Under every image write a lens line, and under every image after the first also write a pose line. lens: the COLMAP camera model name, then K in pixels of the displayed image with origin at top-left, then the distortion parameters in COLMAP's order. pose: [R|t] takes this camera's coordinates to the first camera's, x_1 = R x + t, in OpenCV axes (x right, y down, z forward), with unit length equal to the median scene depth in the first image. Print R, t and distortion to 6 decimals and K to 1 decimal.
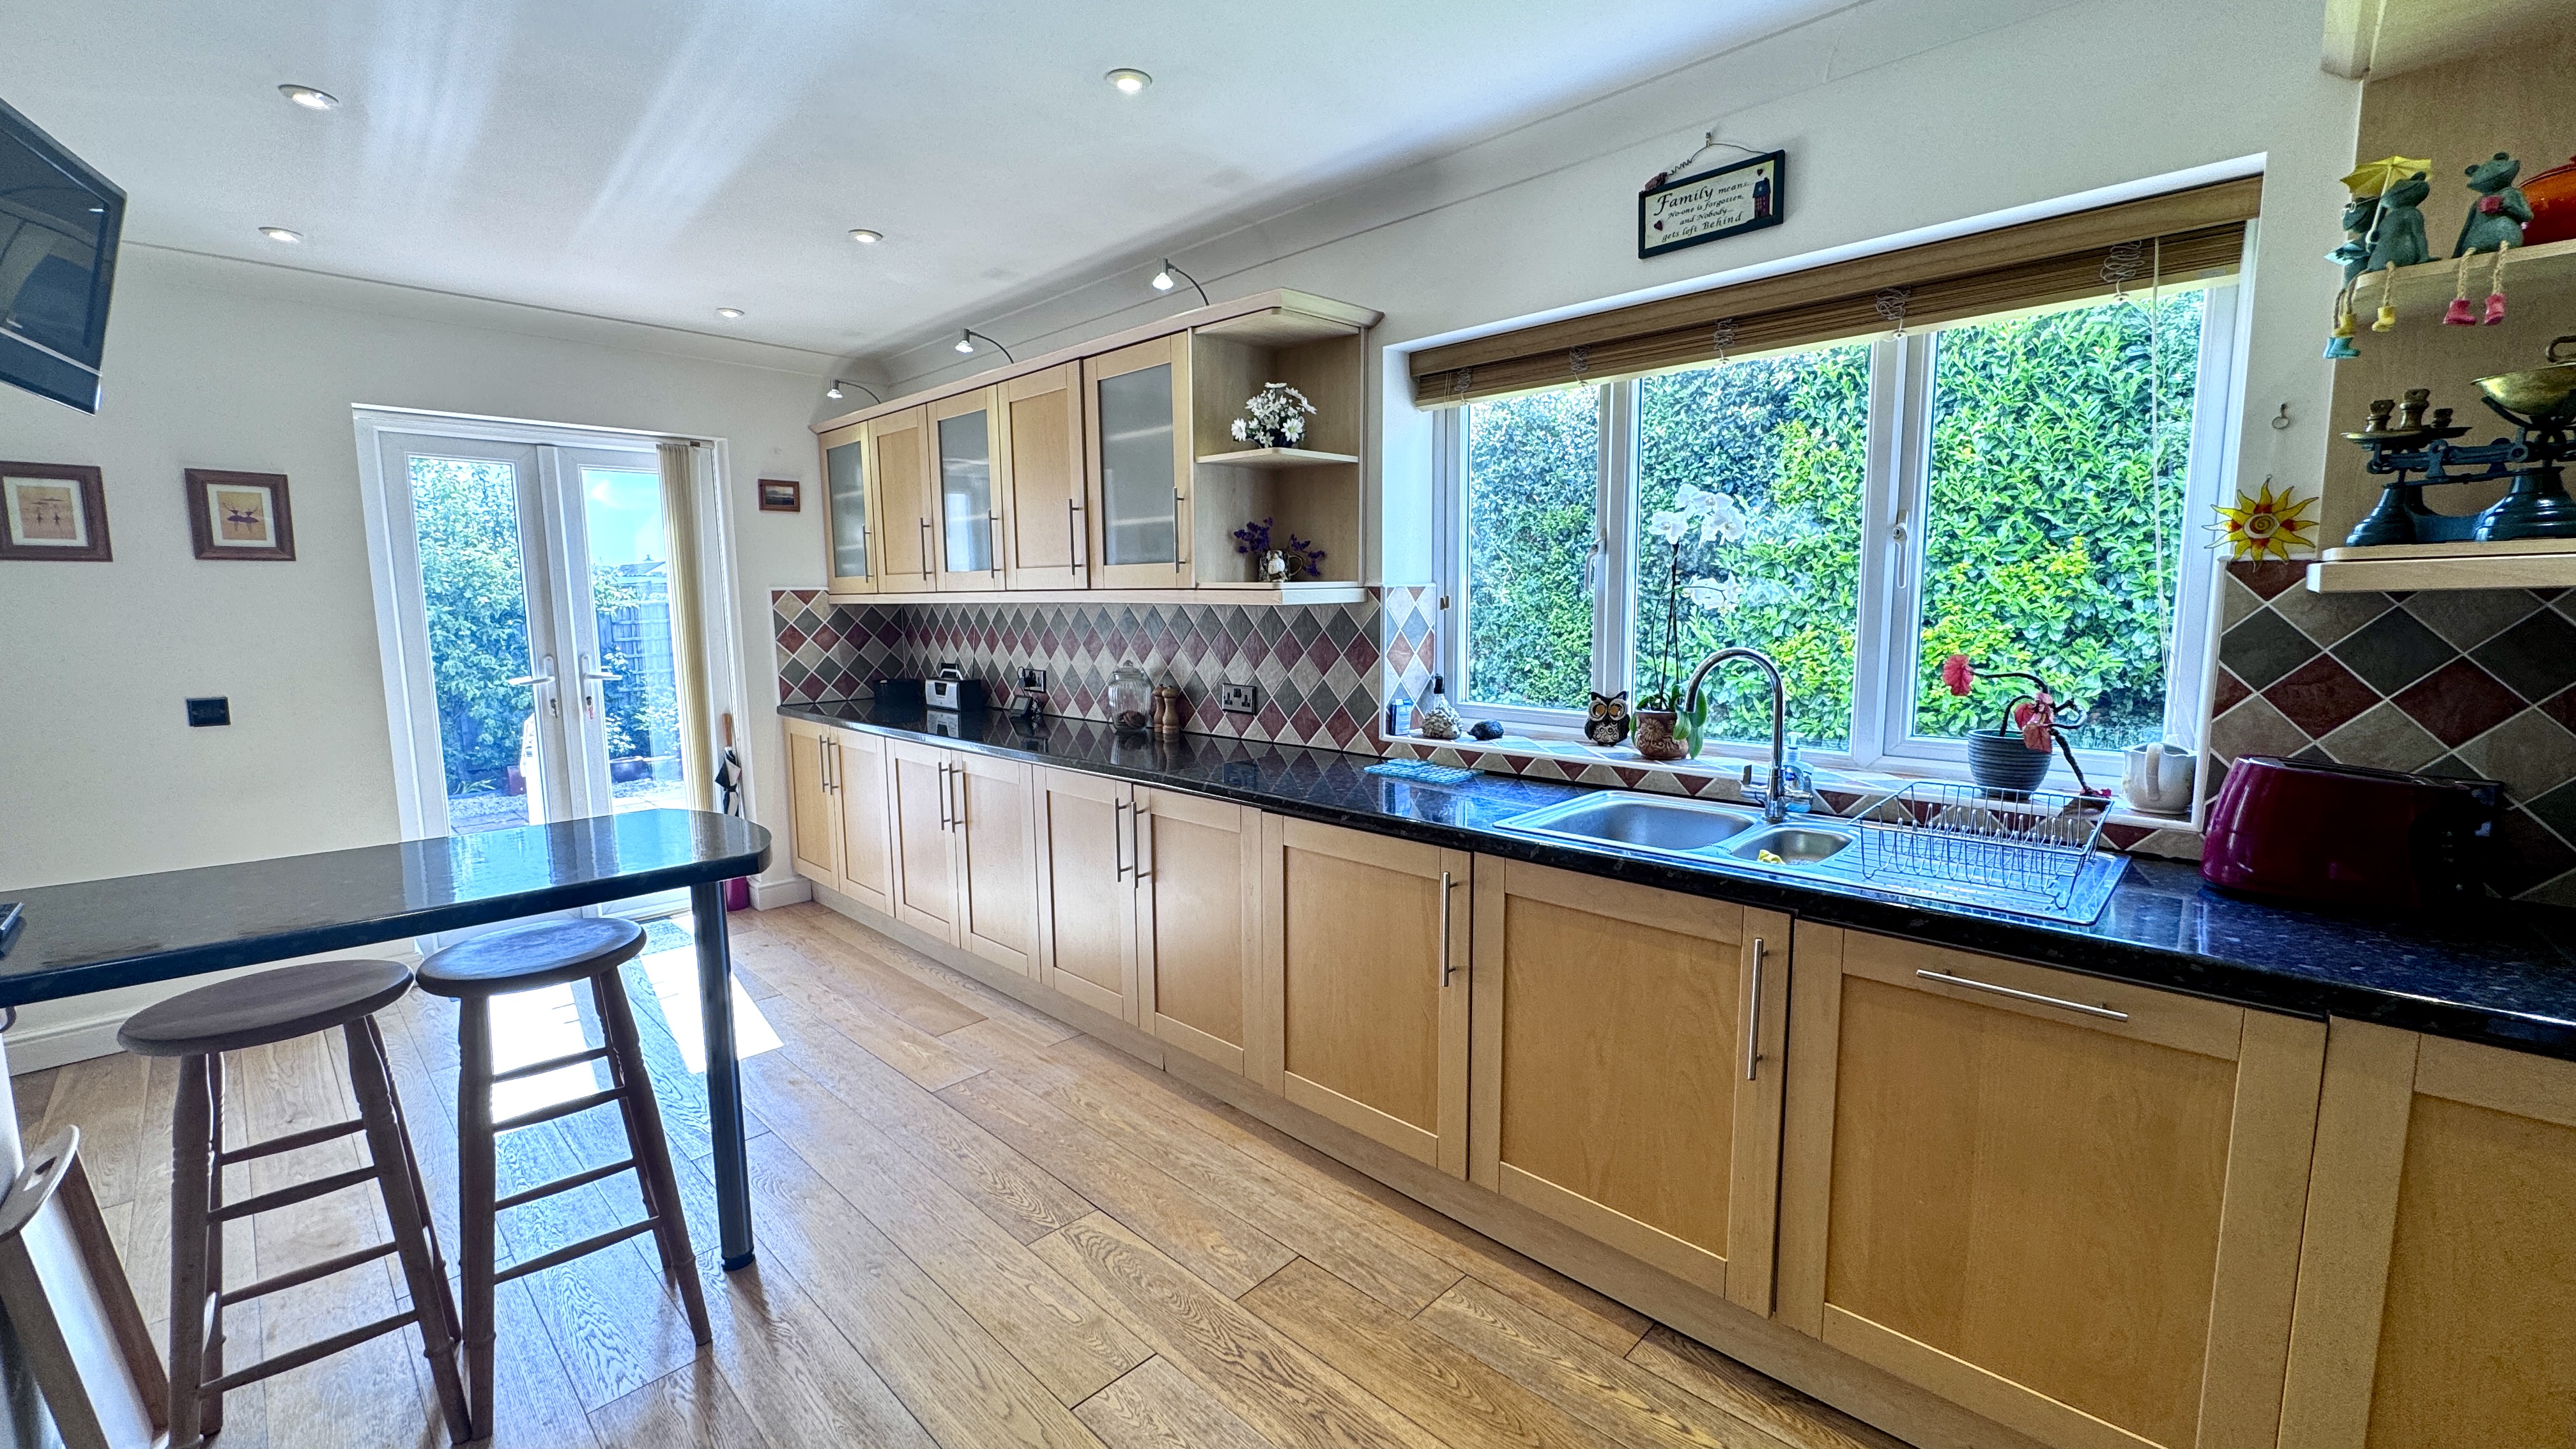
lens RADIAL K [[1031.6, 0, 1287.3], [0, 1031.6, 720.8], [0, 0, 1]] dist [-0.001815, 0.000056]
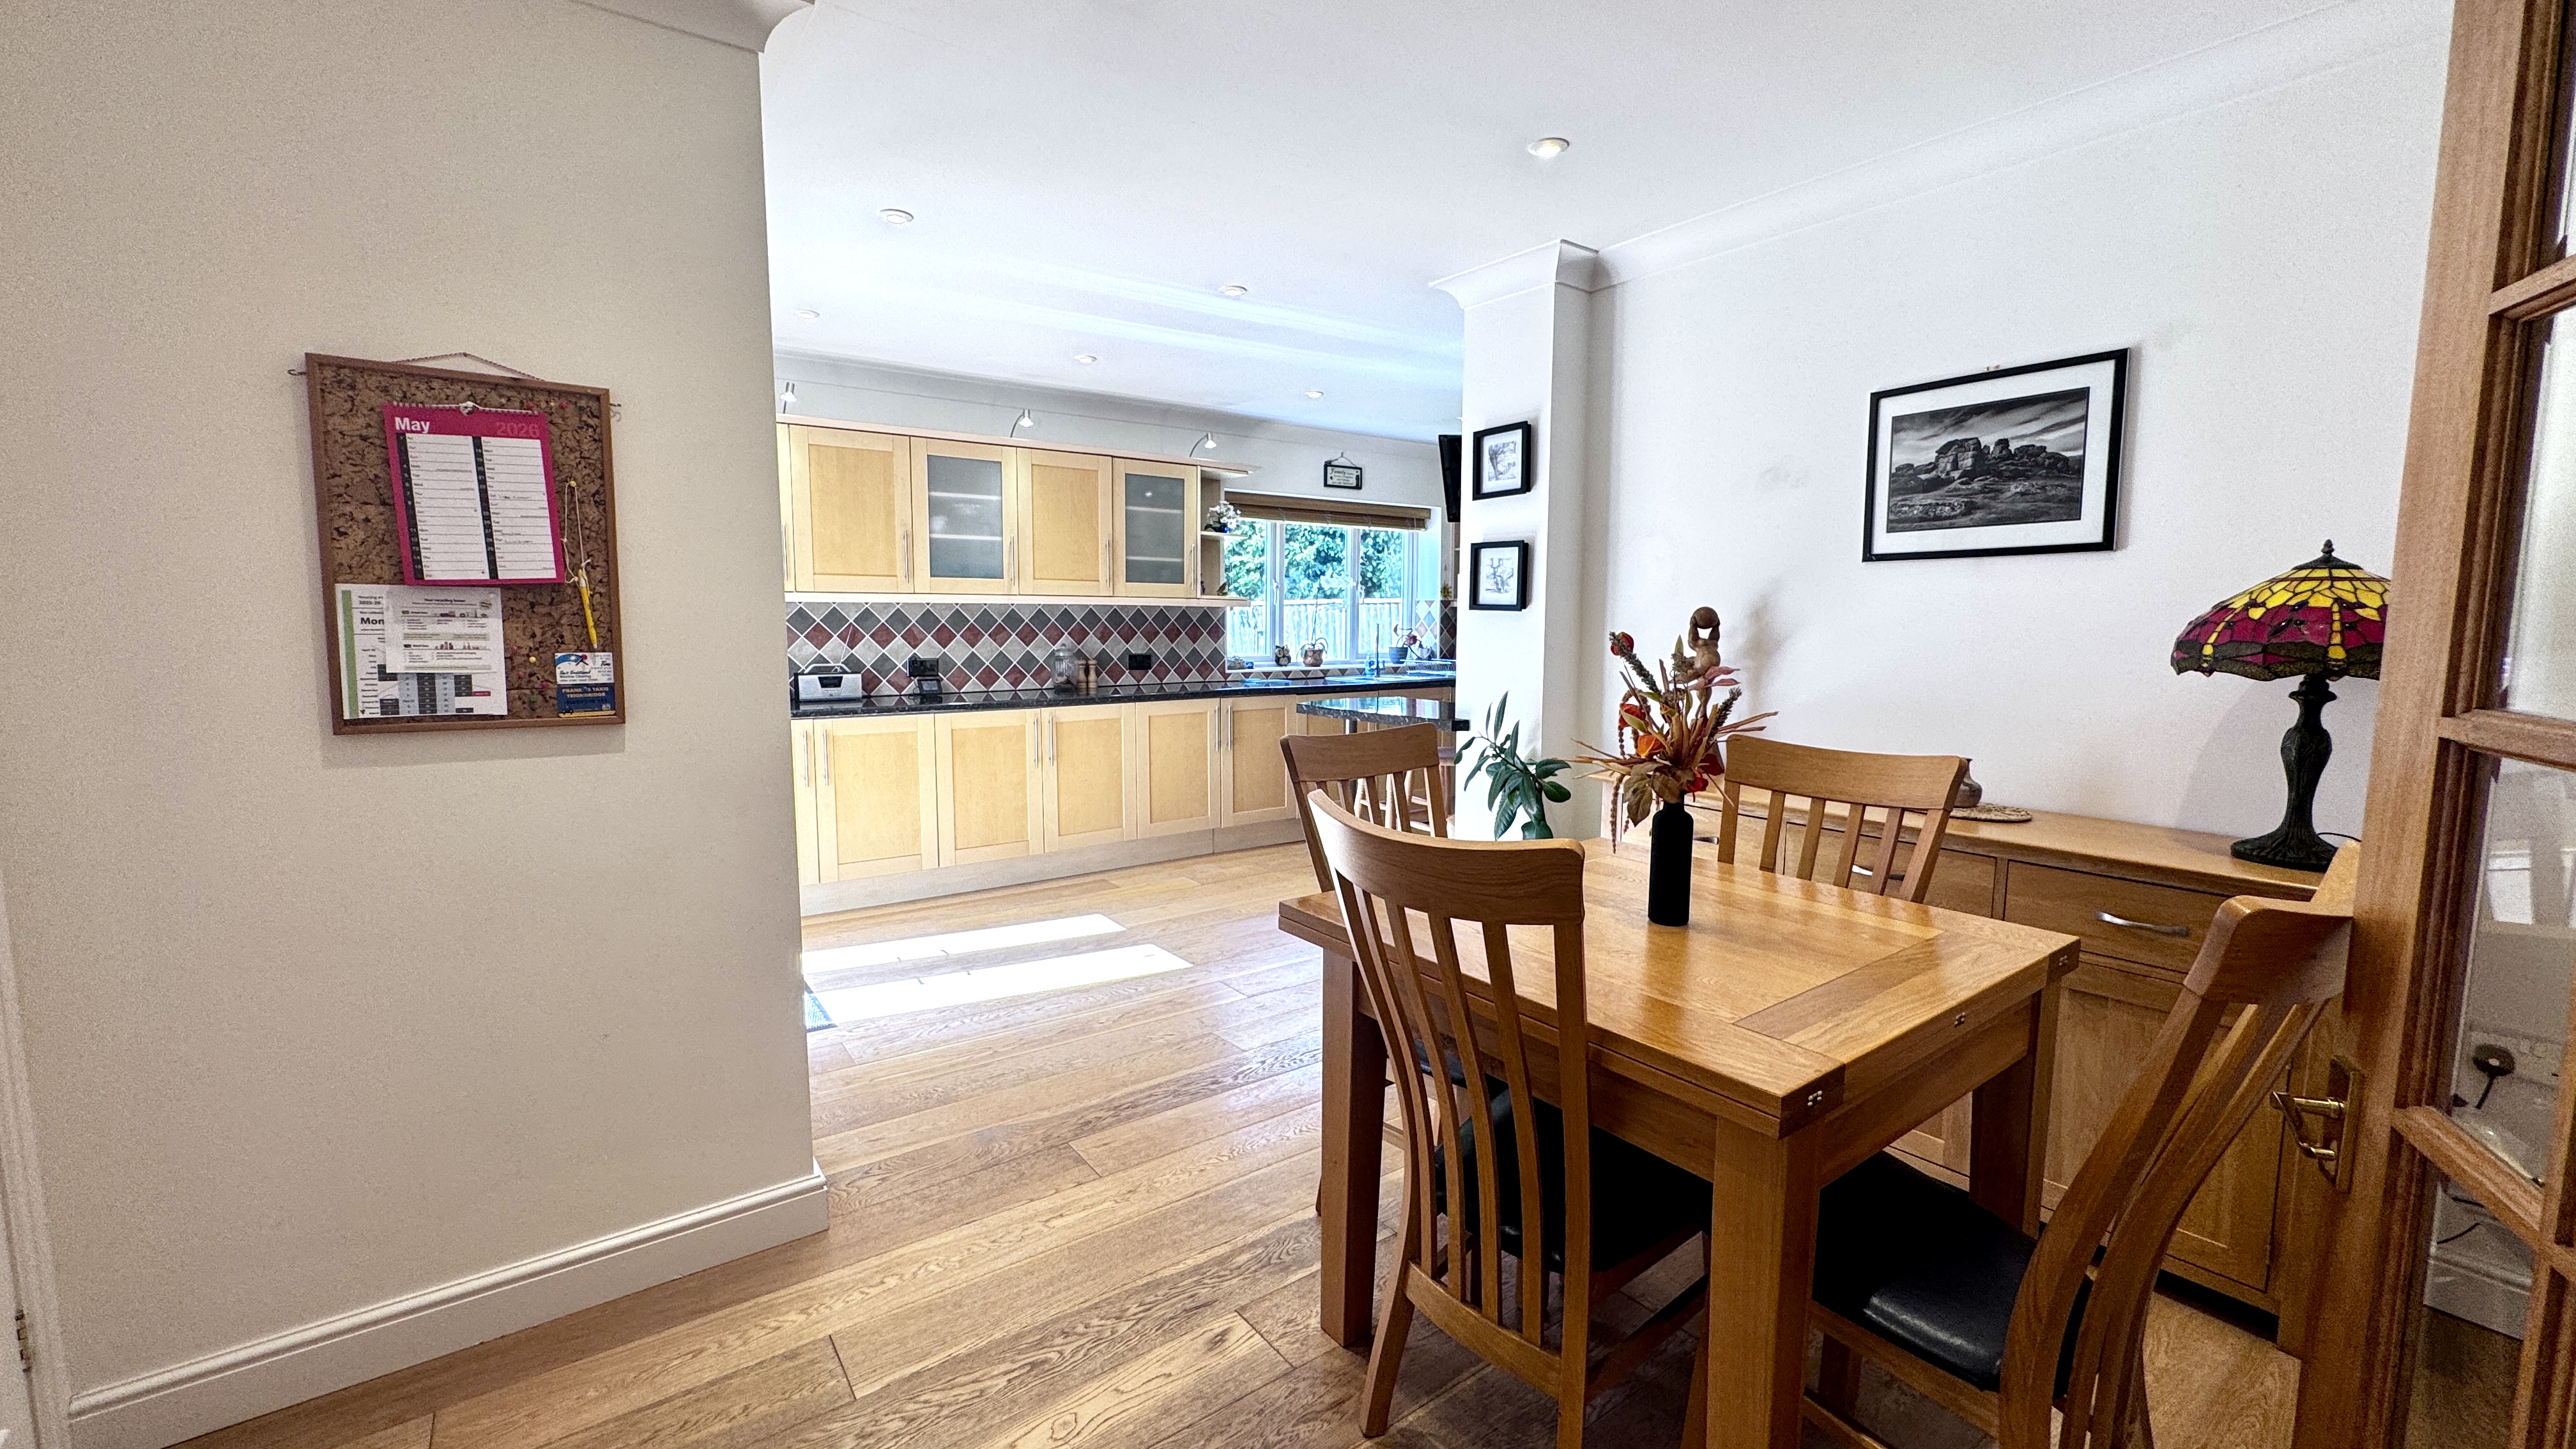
lens RADIAL K [[1031.6, 0, 1287.3], [0, 1031.6, 720.8], [0, 0, 1]] dist [-0.001815, 0.000056]
pose [[0.174189, -0.090268, 0.980566, -1.963921], [0.111299, 0.991213, 0.071477, -0.021091], [-0.978402, 0.096686, 0.182705, 0.509275]]
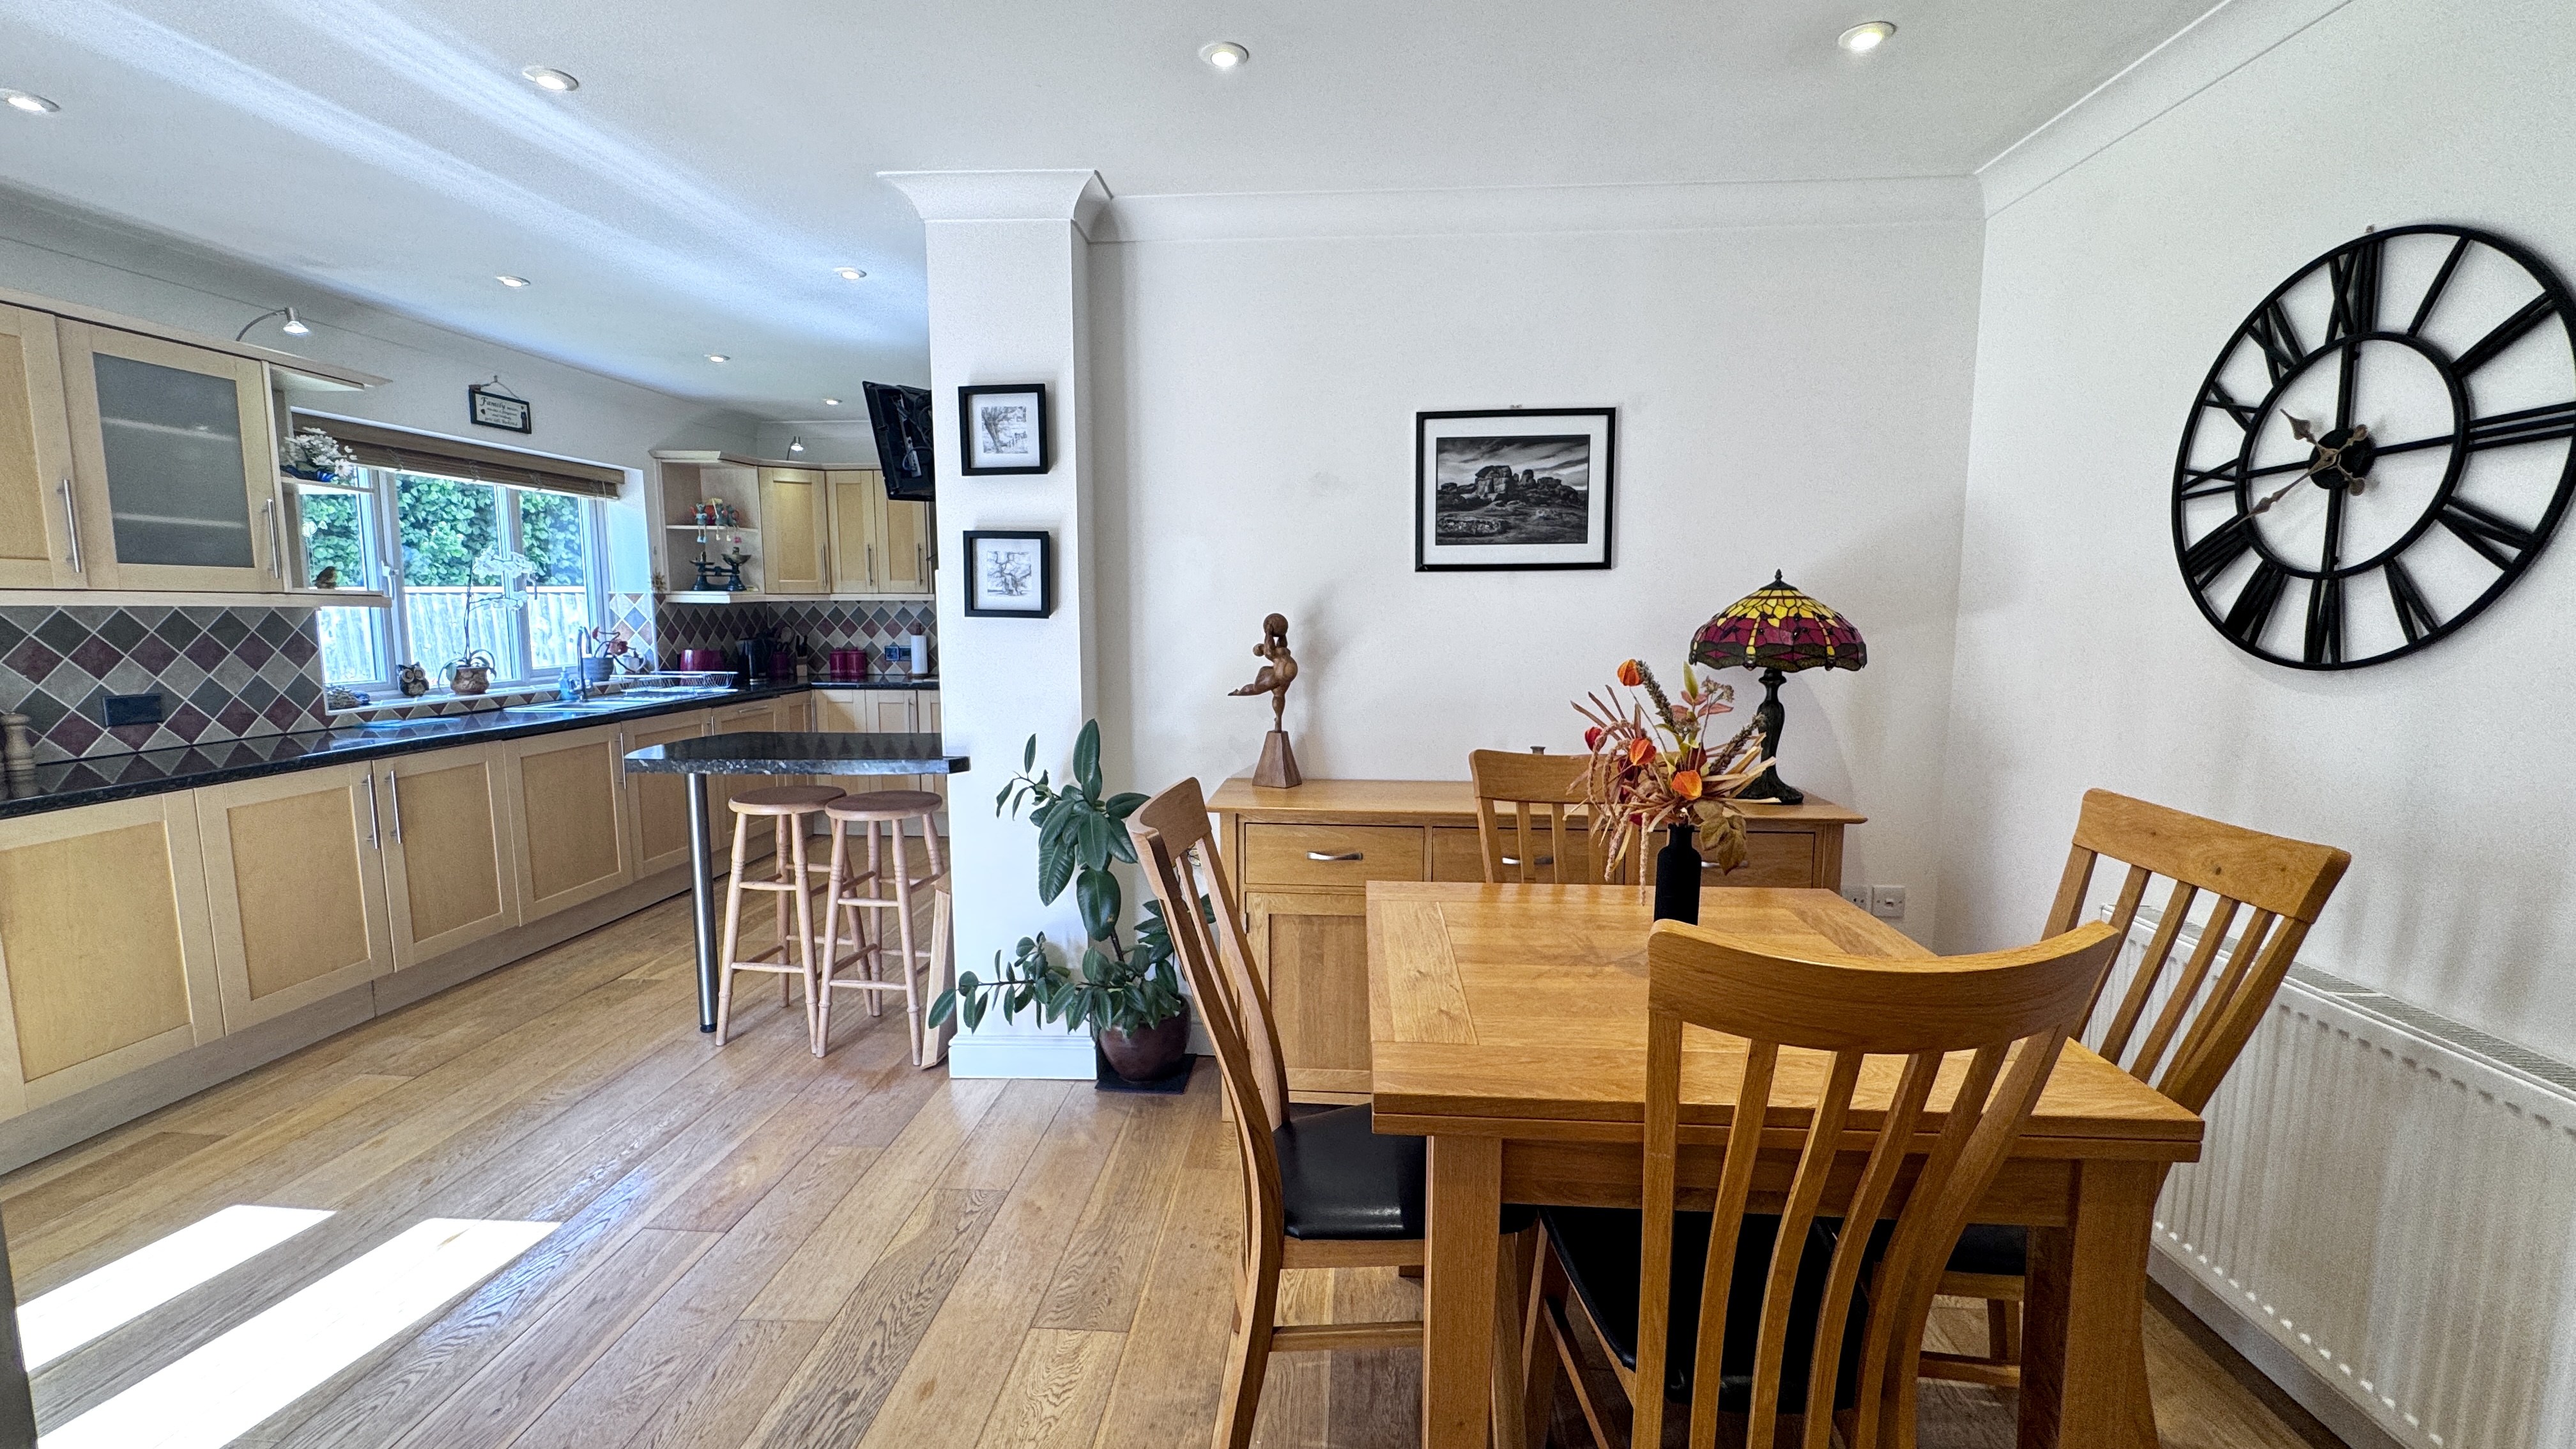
lens RADIAL K [[1031.6, 0, 1287.3], [0, 1031.6, 720.8], [0, 0, 1]] dist [-0.001815, 0.000056]
pose [[-0.639256, -0.078041, 0.765024, -1.637293], [0.097050, 0.978695, 0.180933, -0.089804], [-0.762845, 0.189908, -0.618063, 0.890297]]
